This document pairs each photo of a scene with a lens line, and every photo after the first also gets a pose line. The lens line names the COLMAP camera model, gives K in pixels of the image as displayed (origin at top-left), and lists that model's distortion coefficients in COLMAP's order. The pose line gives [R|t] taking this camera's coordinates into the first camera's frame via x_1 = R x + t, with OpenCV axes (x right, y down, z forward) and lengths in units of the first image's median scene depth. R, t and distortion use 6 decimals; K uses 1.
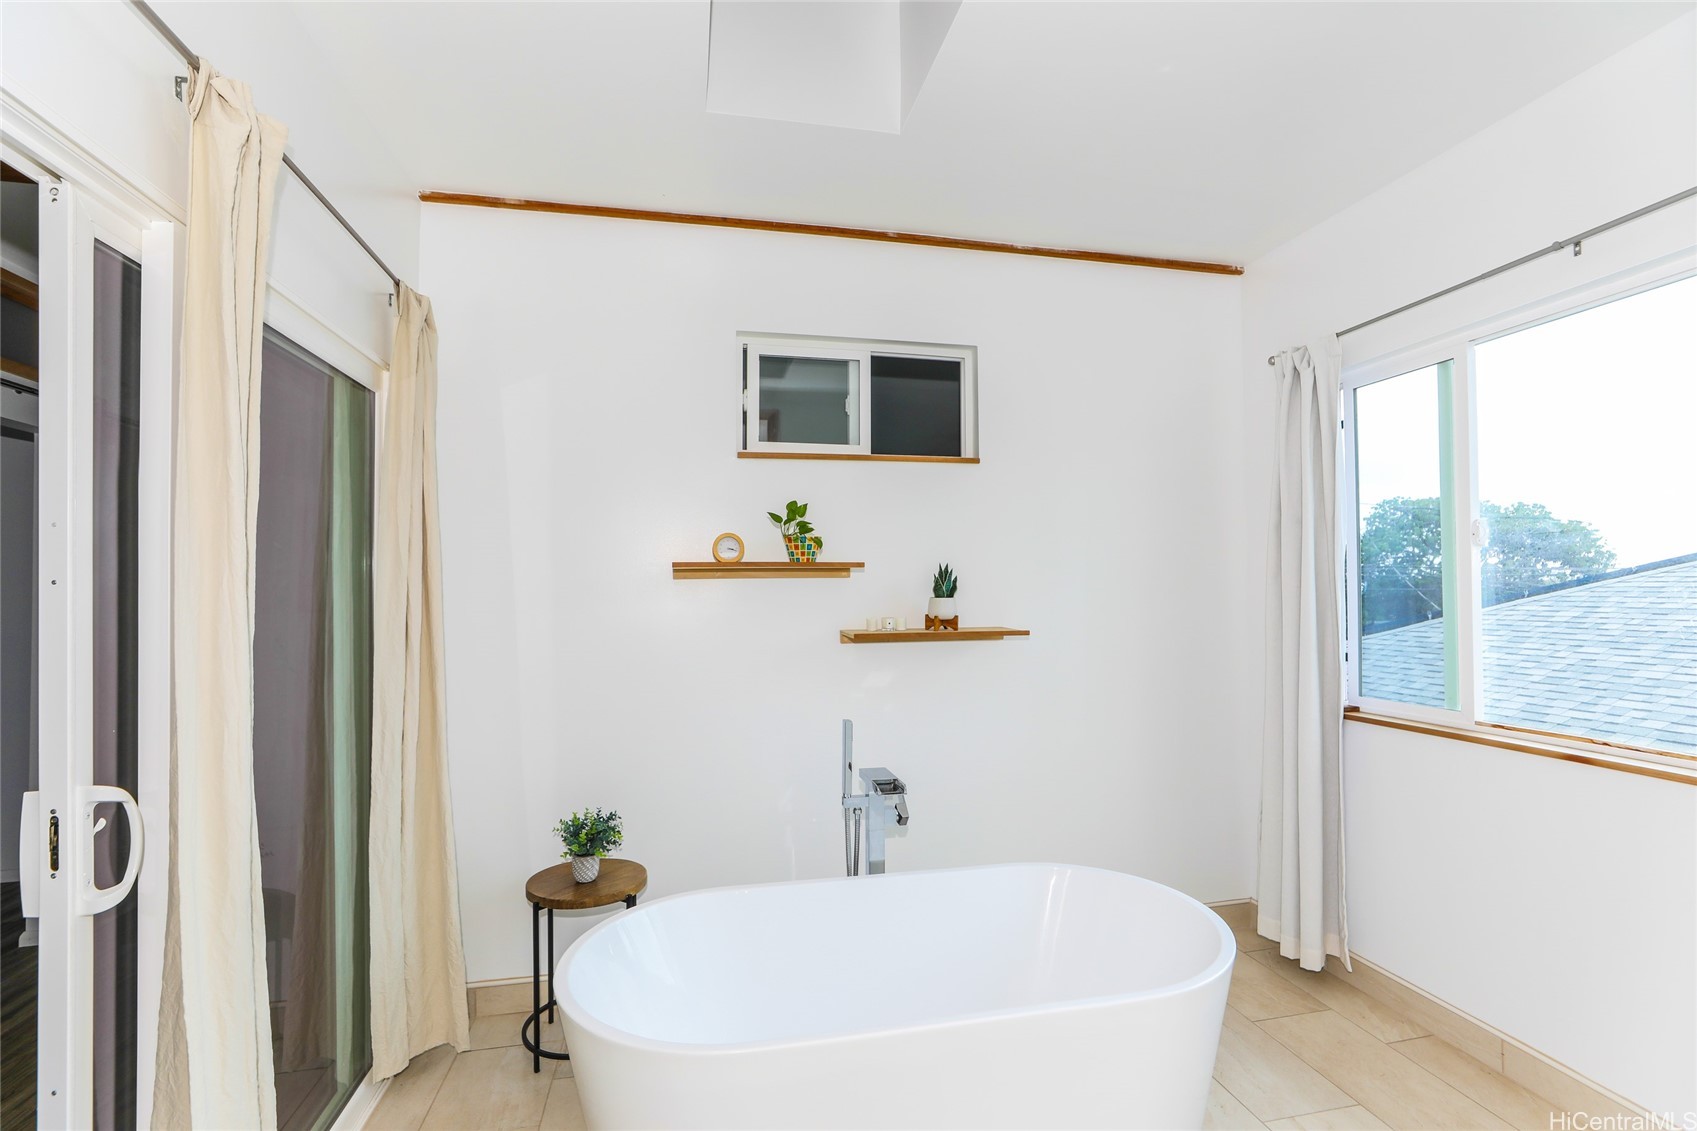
lens RADIAL K [[774.2, 0, 845.8], [0, 774.2, 567.9], [0, 0, 1]] dist [-0.013579, 0.003233]
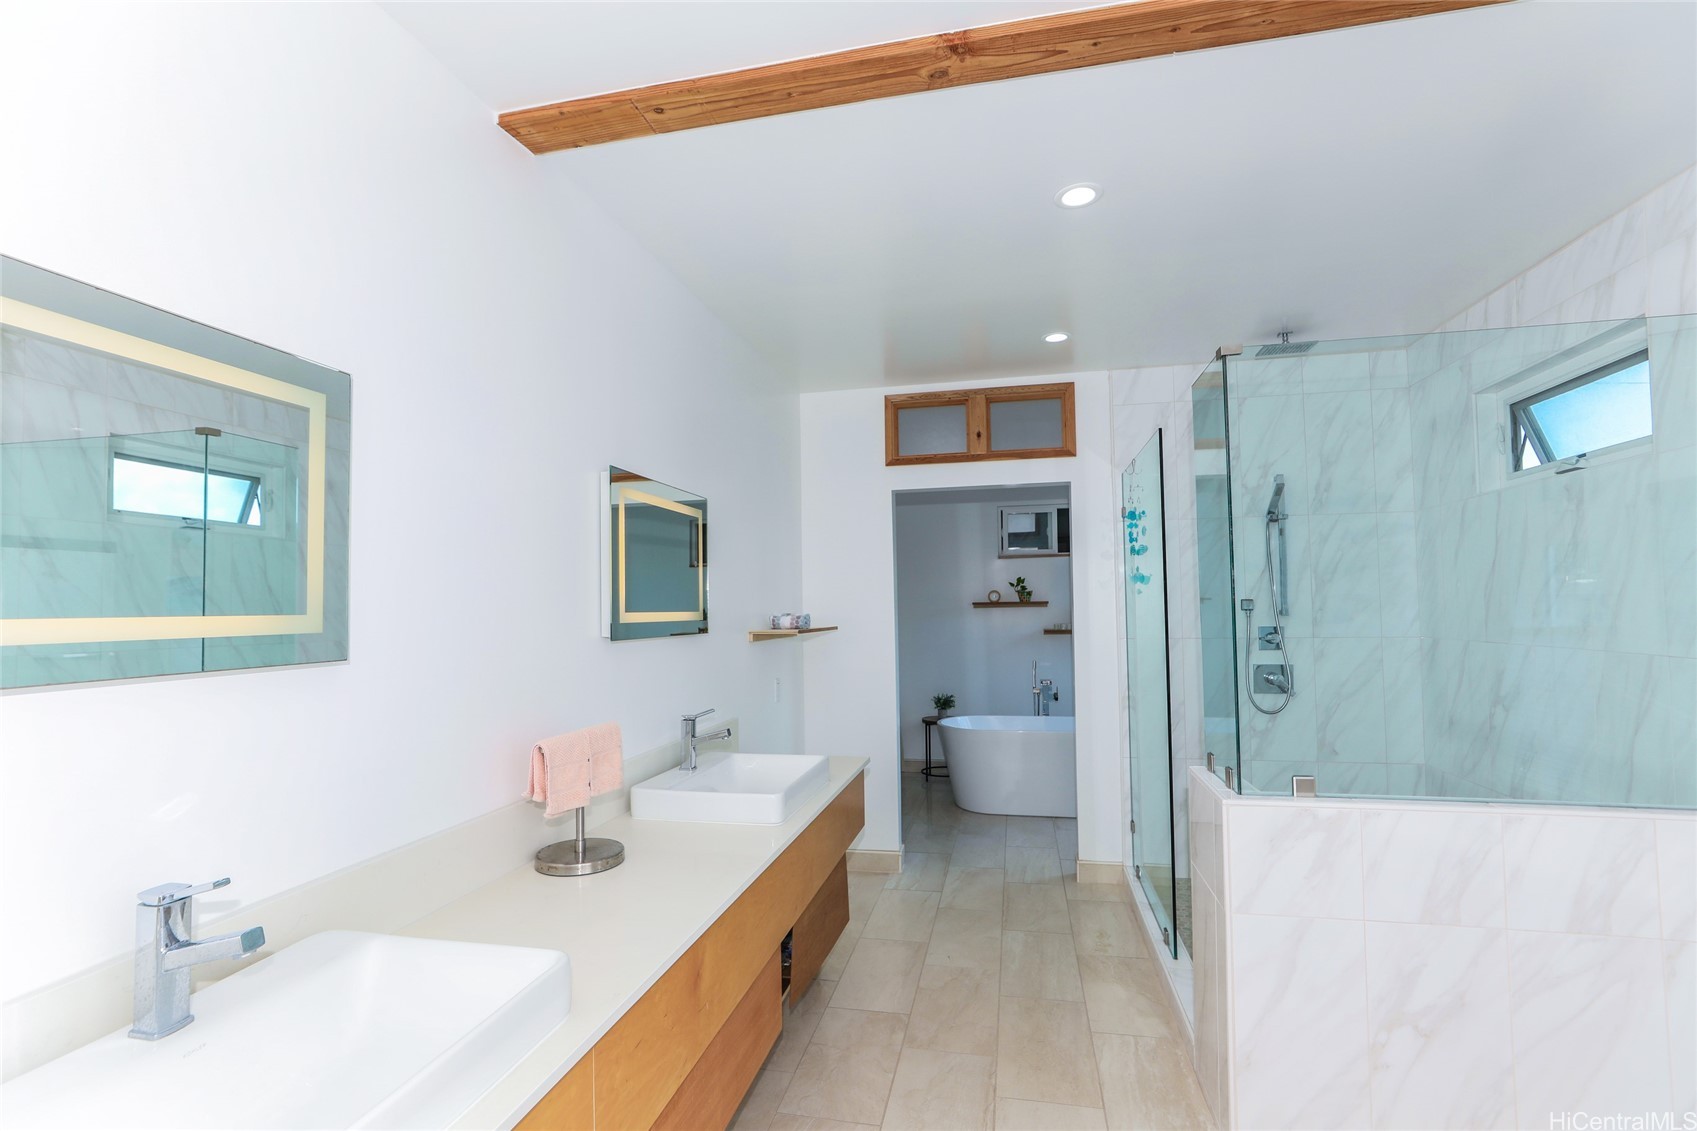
lens RADIAL K [[774.2, 0, 846.1], [0, 774.2, 571.3], [0, 0, 1]] dist [-0.013579, 0.003233]
pose [[0.913511, -0.026048, -0.405979, 0.439860], [0.015691, 0.999461, -0.028819, -0.041562], [0.406511, 0.019956, 0.913428, -1.533598]]
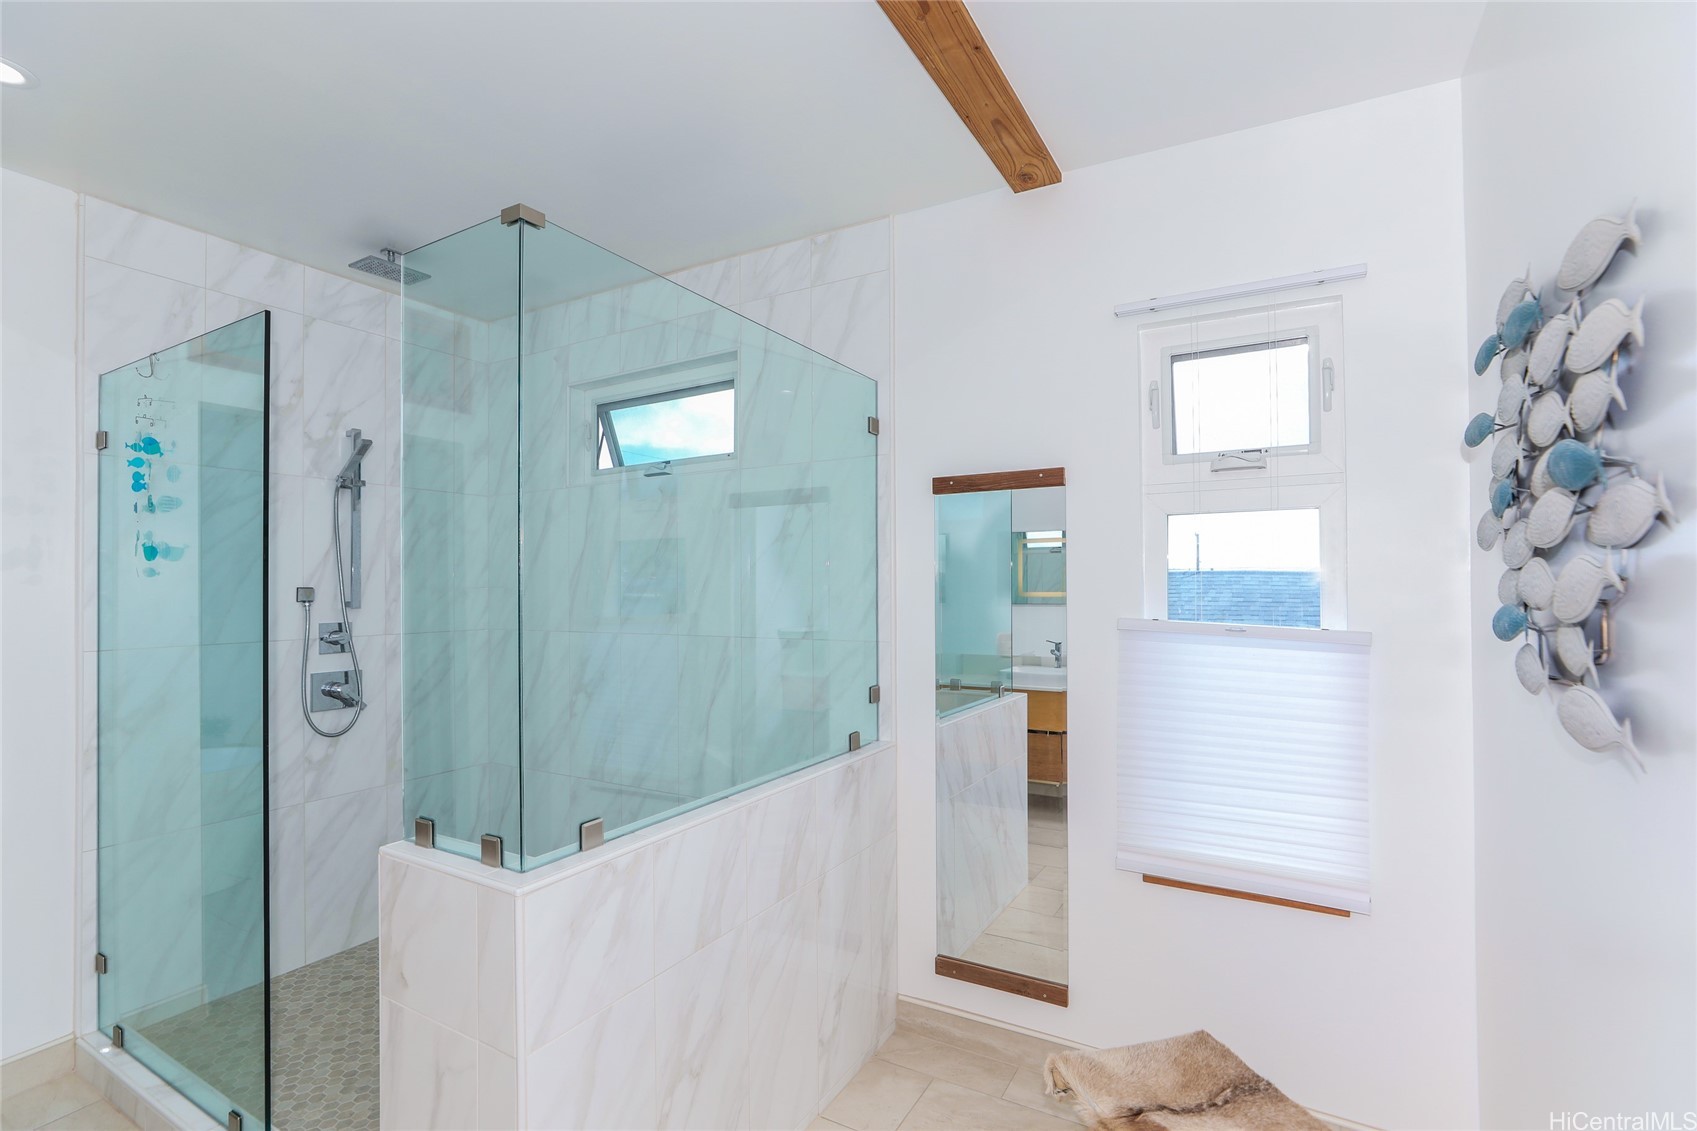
lens RADIAL K [[774.2, 0, 851.1], [0, 774.2, 575.4], [0, 0, 1]] dist [-0.013579, 0.003233]
pose [[0.664327, 0.011704, 0.747350, 0.114816], [-0.008335, 0.999931, -0.008251, -0.027606], [-0.747395, -0.000748, 0.664379, -0.964718]]
